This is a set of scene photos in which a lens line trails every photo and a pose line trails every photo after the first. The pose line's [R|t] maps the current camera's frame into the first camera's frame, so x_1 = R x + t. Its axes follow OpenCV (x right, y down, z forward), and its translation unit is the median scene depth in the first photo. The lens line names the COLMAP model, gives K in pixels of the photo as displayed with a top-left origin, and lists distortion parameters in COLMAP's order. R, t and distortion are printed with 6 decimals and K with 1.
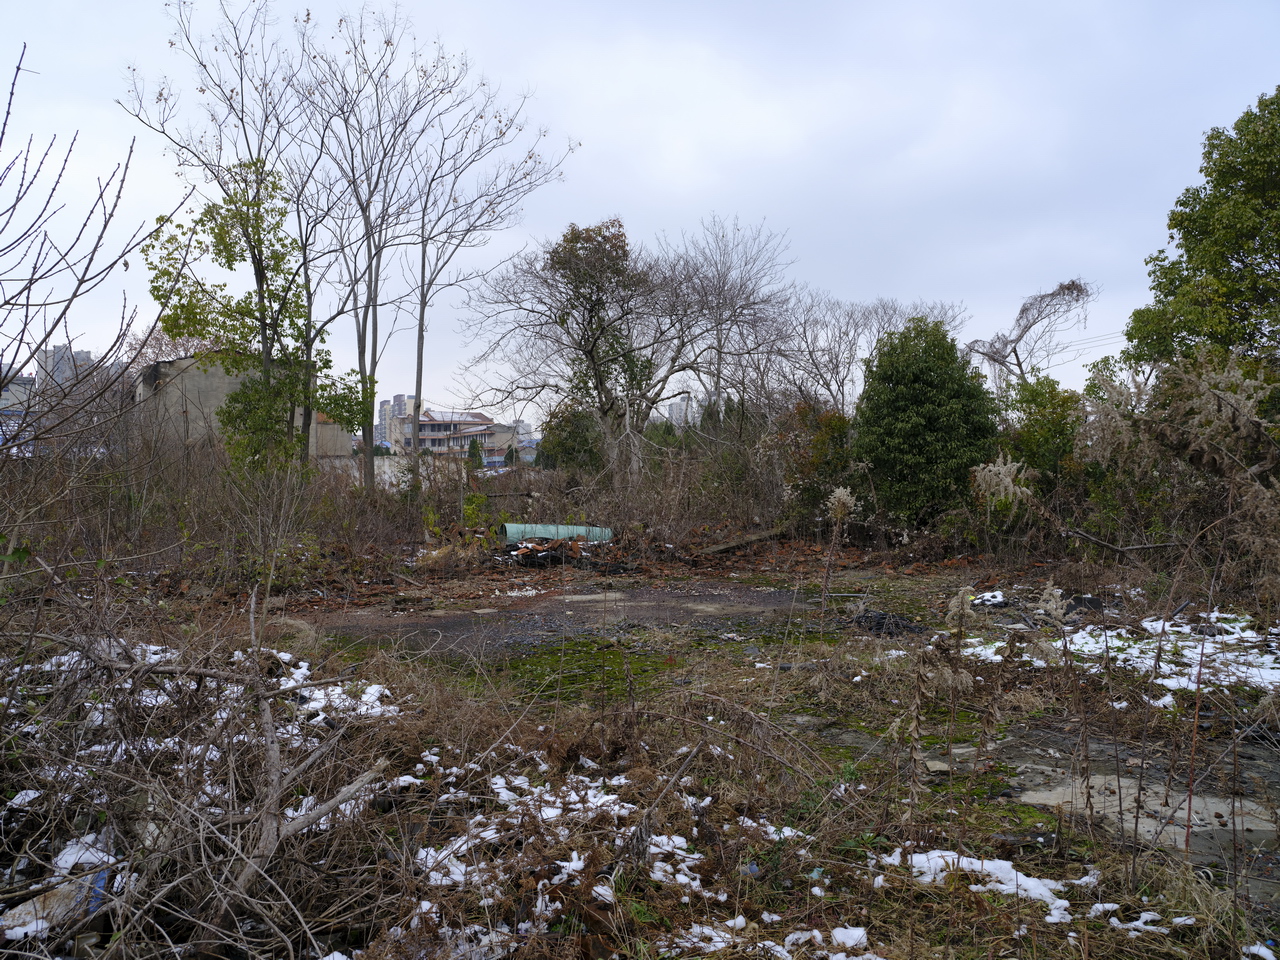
lens RADIAL K [[934.7, 0, 639.1], [0, 934.7, 480.7], [0, 0, 1]] dist [-0.002283, 0.003378]
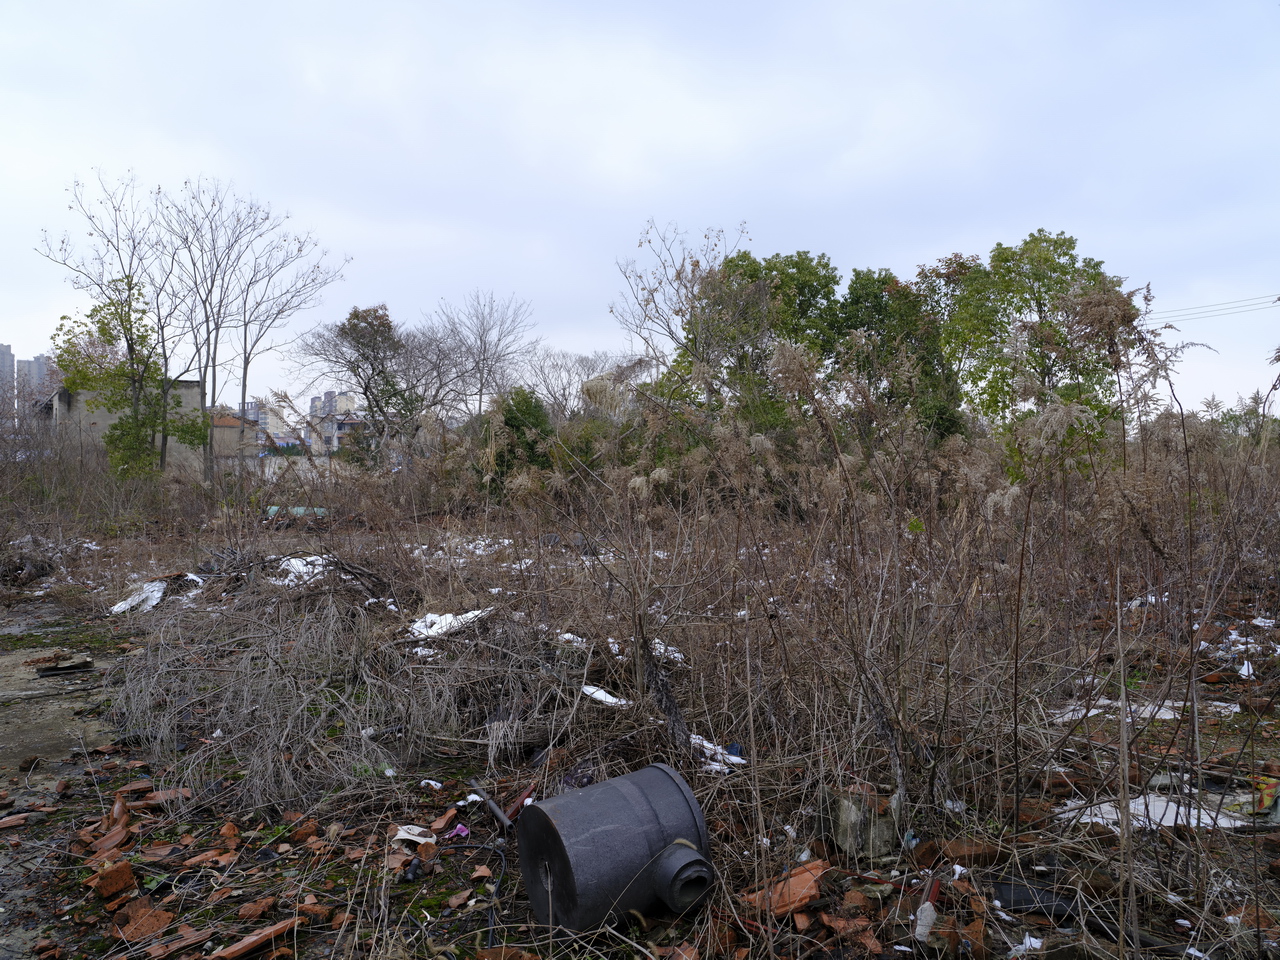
lens RADIAL K [[934.7, 0, 639.2], [0, 934.7, 481.1], [0, 0, 1]] dist [-0.002283, 0.003378]
pose [[0.998151, 0.000239, 0.060785, 0.325813], [-0.000539, 0.999988, 0.004928, -0.007618], [-0.060783, -0.004952, 0.998139, -0.571319]]
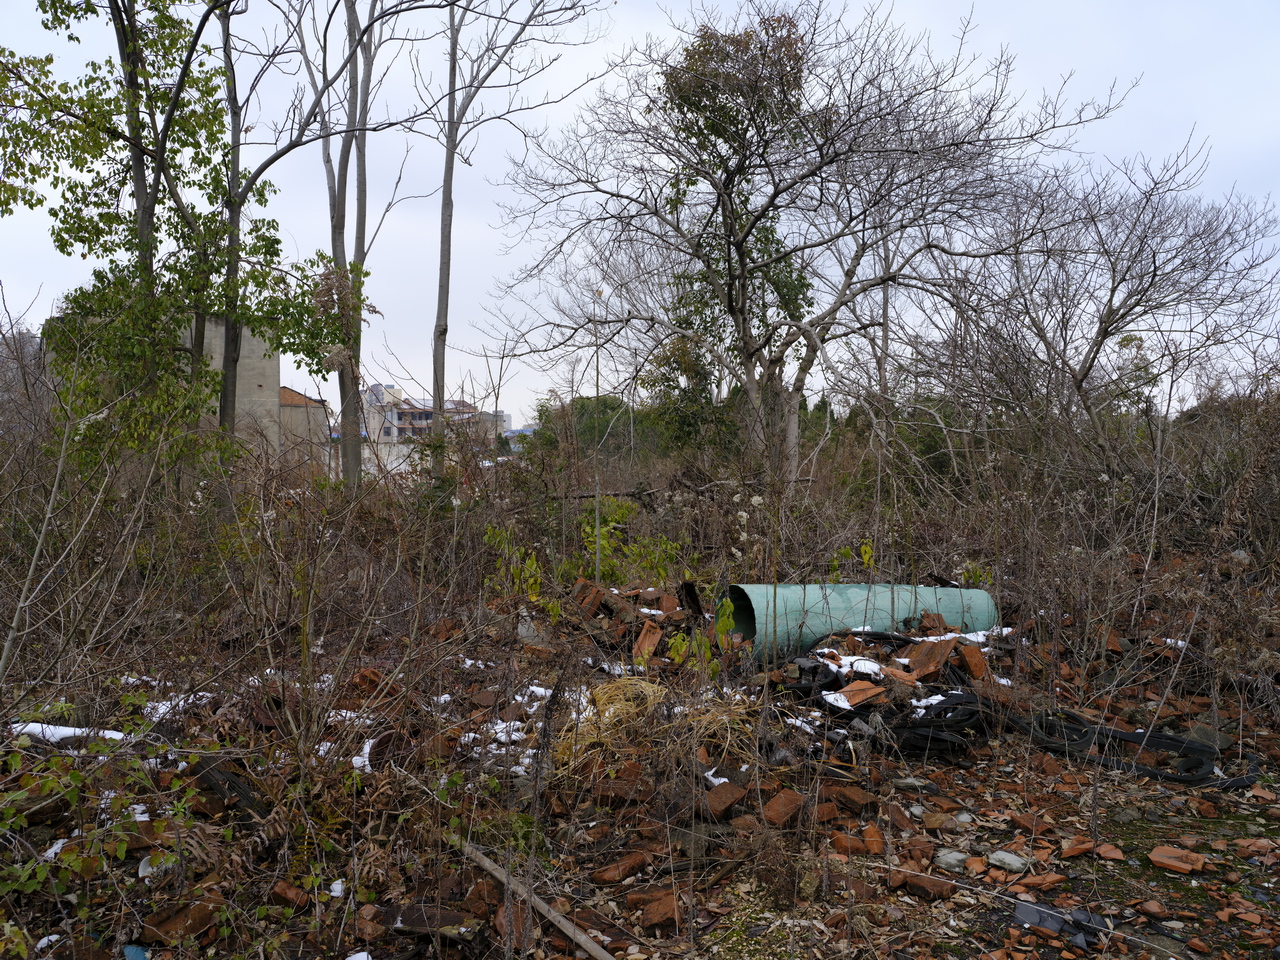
lens RADIAL K [[934.7, 0, 641.8], [0, 934.7, 479.3], [0, 0, 1]] dist [-0.002283, 0.003378]
pose [[0.999670, 0.001145, 0.025676, -0.140584], [-0.001333, 0.999972, 0.007297, 0.001943], [-0.025667, -0.007328, 0.999644, 0.473958]]
